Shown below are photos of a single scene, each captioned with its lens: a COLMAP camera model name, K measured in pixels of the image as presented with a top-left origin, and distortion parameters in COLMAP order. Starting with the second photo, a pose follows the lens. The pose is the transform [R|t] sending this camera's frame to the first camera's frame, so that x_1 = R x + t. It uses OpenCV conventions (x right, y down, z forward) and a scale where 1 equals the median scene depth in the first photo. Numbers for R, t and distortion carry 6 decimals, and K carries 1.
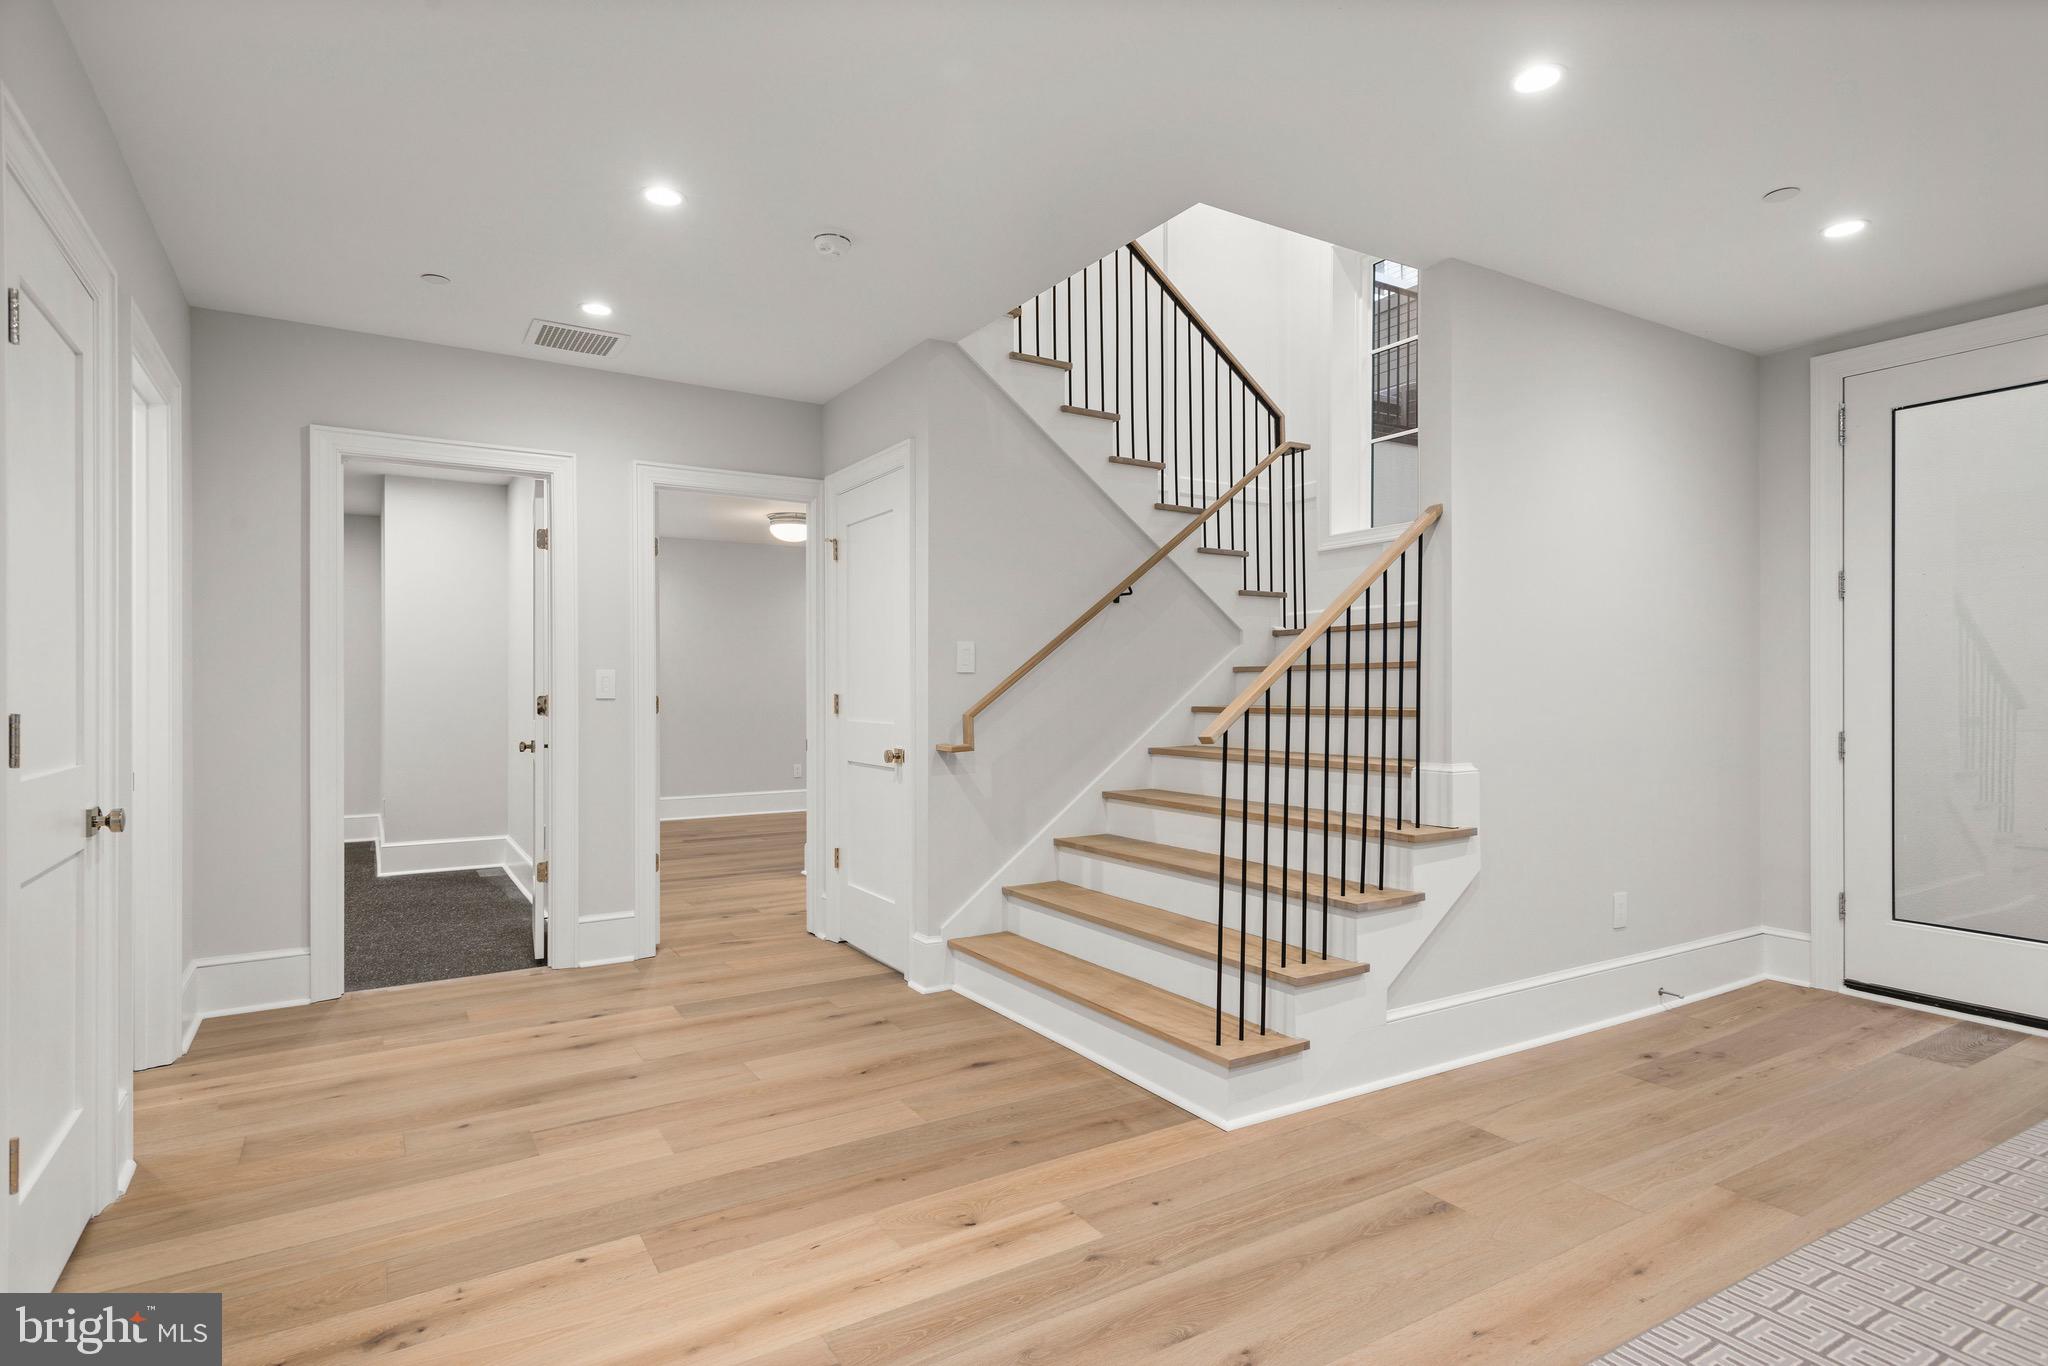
lens RADIAL K [[1066.6, 0, 1018.9], [0, 1066.6, 687.3], [0, 0, 1]] dist [0.002213, 0.000317]
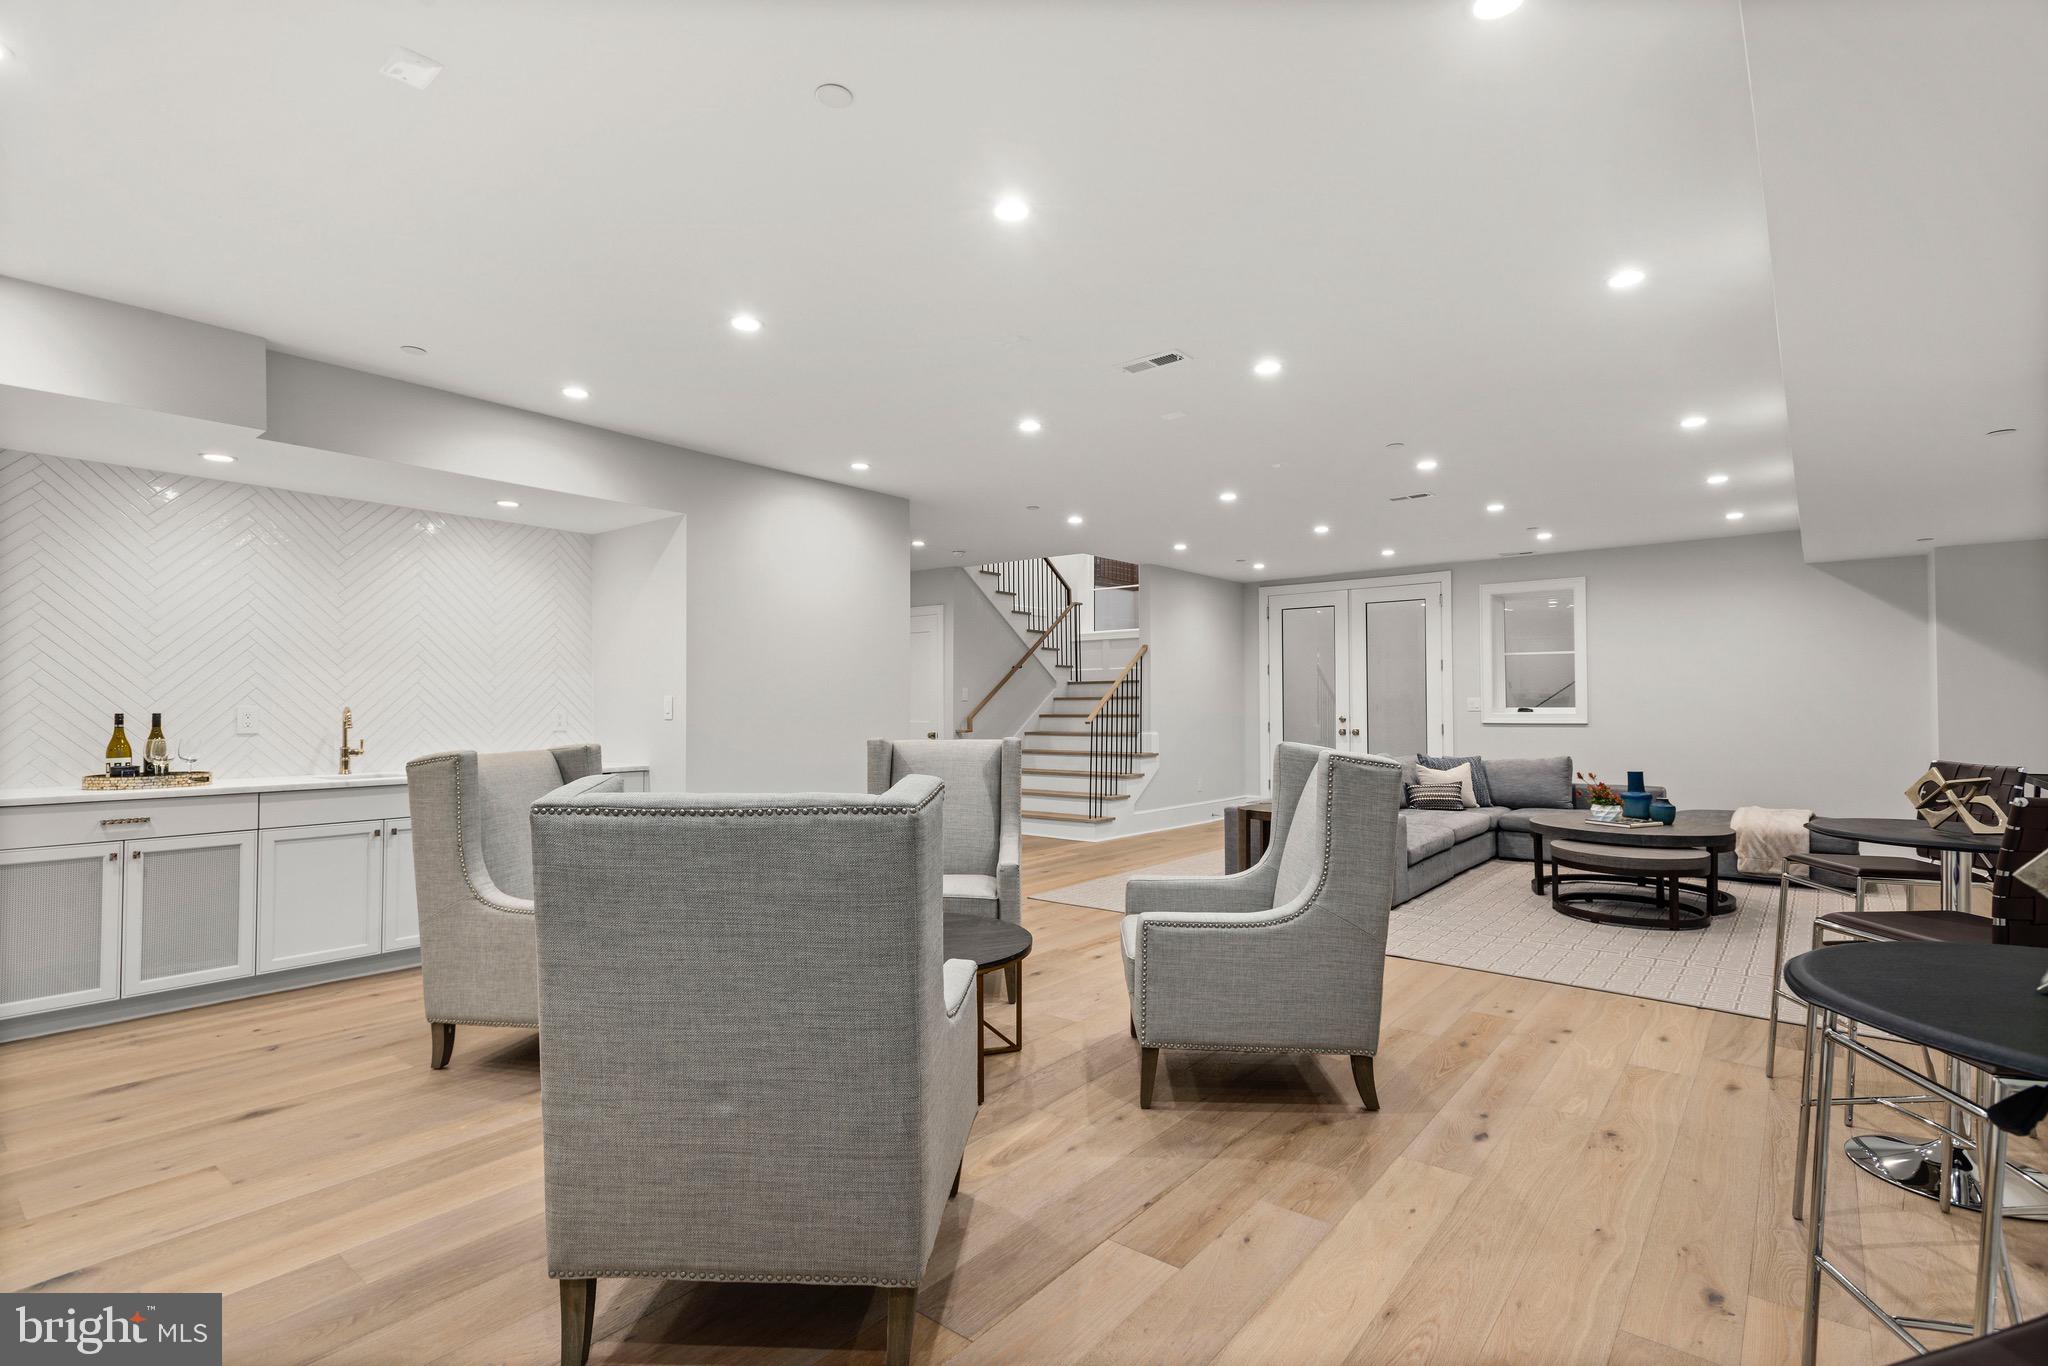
lens RADIAL K [[959.7, 0, 1023.3], [0, 959.7, 694.6], [0, 0, 1]] dist [0.020977, -0.007586]
pose [[0.942900, 0.001401, 0.333073, -0.665824], [0.002694, 0.999926, -0.011834, -0.001329], [-0.333065, 0.012056, 0.942827, -1.141162]]
